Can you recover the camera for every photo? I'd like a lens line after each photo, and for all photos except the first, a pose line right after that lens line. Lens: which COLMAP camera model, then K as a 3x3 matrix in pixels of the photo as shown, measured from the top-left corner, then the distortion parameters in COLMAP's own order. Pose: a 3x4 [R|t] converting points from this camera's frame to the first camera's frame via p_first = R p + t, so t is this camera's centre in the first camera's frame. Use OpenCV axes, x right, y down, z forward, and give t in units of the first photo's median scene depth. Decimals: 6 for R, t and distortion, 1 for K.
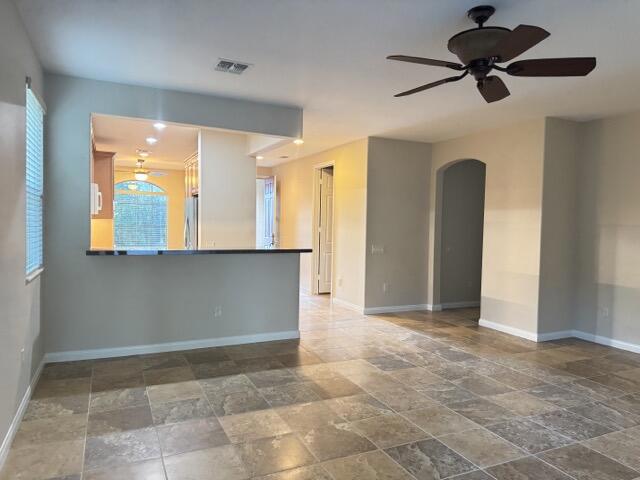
lens RADIAL K [[449.8, 0, 321.3], [0, 449.8, 239.1], [0, 0, 1]] dist [0.039132, -0.037993]
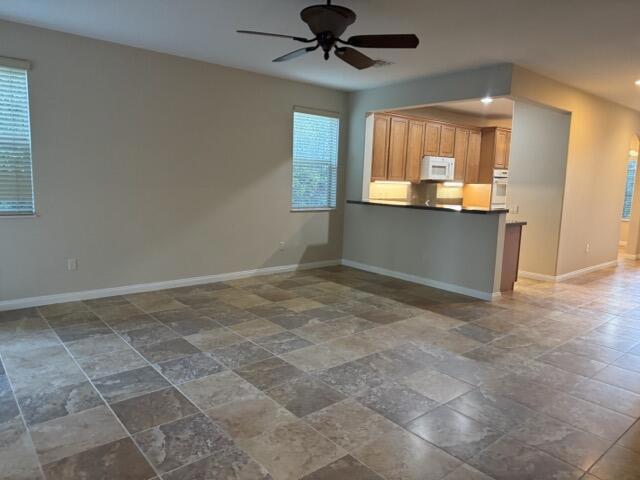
lens RADIAL K [[449.8, 0, 317.4], [0, 449.8, 239.4], [0, 0, 1]] dist [0.039132, -0.037993]
pose [[0.252358, 0.119454, -0.960232, 1.152228], [-0.062761, 0.992282, 0.106947, 0.004160], [0.965596, 0.033276, 0.257907, 0.529127]]
